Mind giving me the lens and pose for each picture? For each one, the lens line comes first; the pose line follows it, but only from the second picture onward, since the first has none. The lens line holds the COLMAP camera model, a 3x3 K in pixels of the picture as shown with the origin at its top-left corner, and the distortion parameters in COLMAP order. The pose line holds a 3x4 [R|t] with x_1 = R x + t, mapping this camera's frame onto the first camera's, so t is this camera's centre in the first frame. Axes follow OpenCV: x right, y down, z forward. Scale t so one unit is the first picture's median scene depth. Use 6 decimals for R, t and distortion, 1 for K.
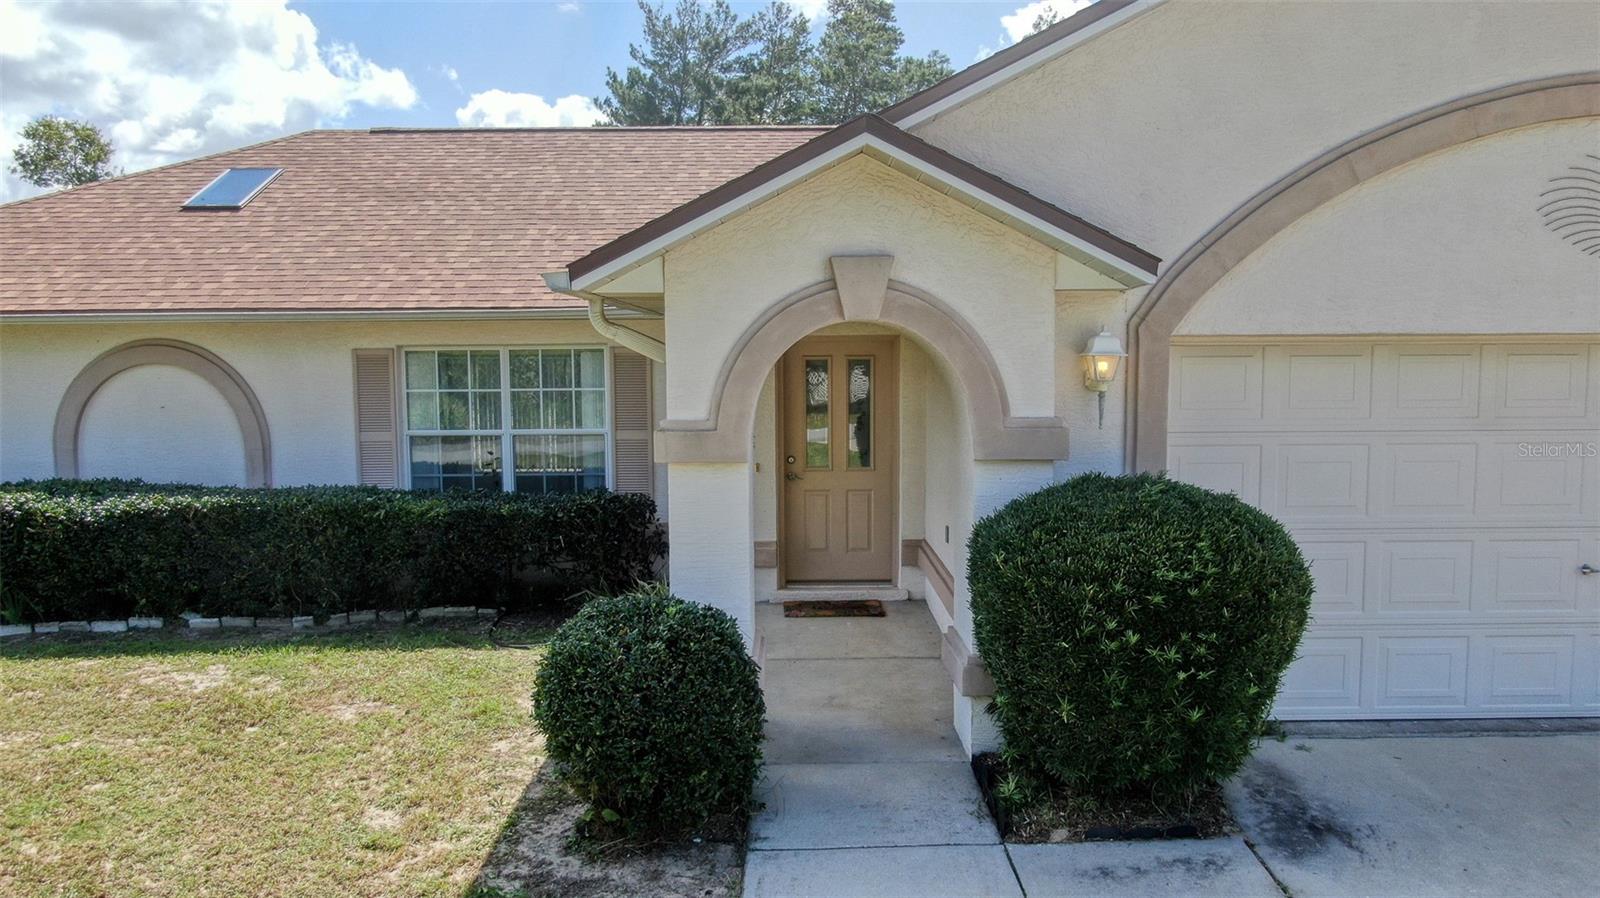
lens RADIAL K [[1140.0, 0, 800.0], [0, 1140.0, 449.0], [0, 0, 1]] dist [-0.005753, -0.002876]
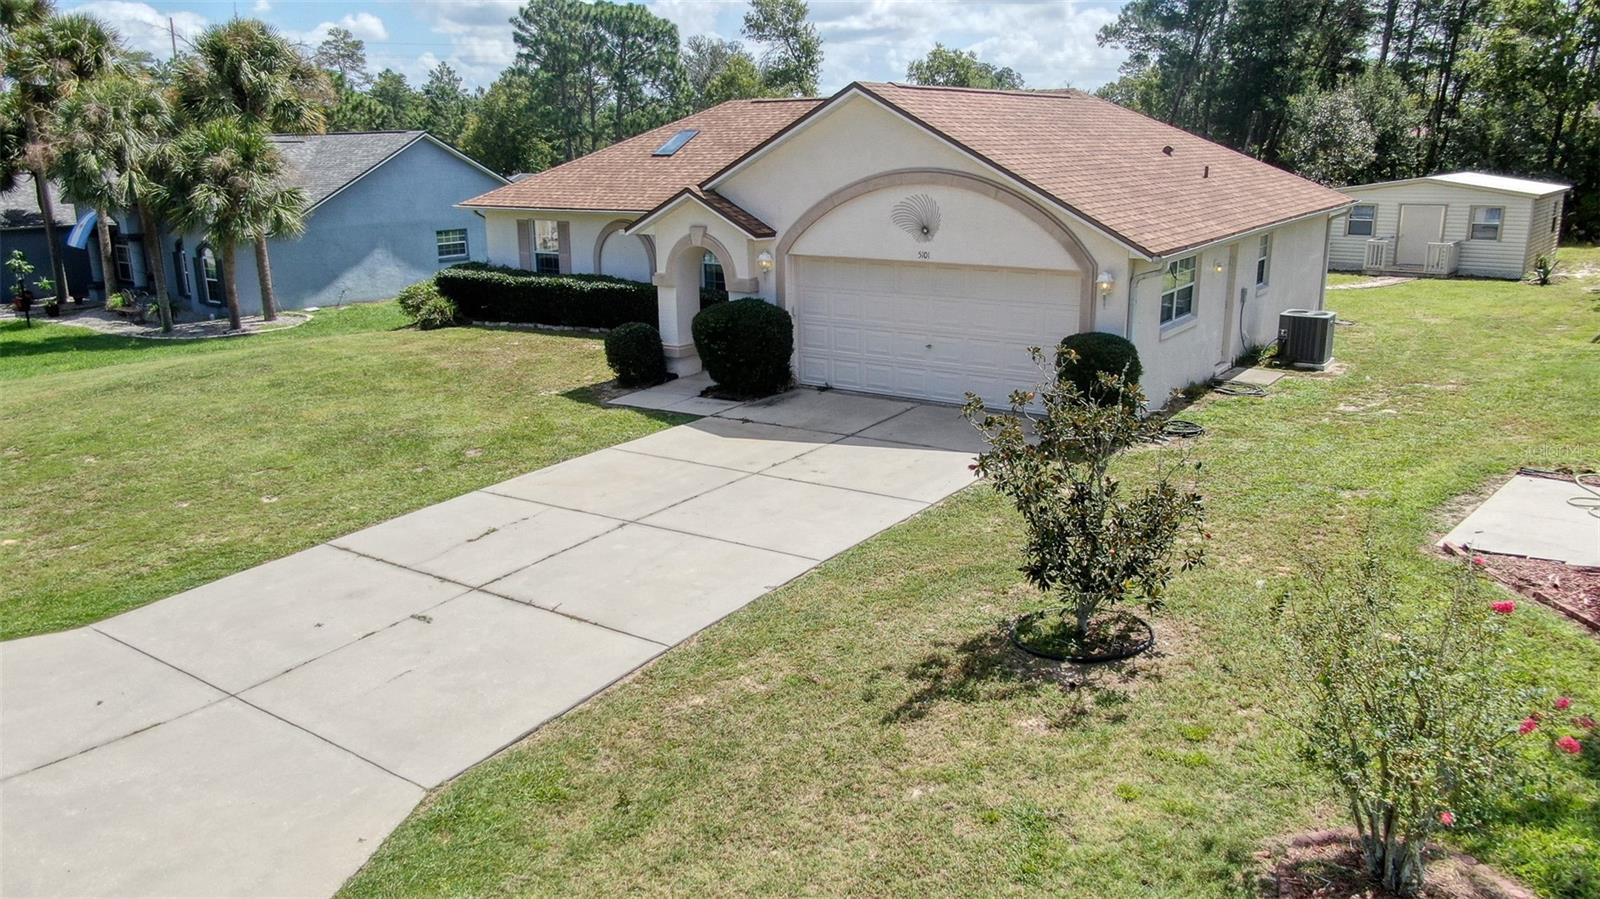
lens RADIAL K [[1140.0, 0, 800.0], [0, 1140.0, 449.5], [0, 0, 1]] dist [-0.005753, -0.002876]
pose [[0.822308, 0.146033, -0.549986, 2.119866], [-0.048548, 0.980990, 0.187887, -0.160896], [0.566968, -0.127800, 0.813765, -1.550584]]
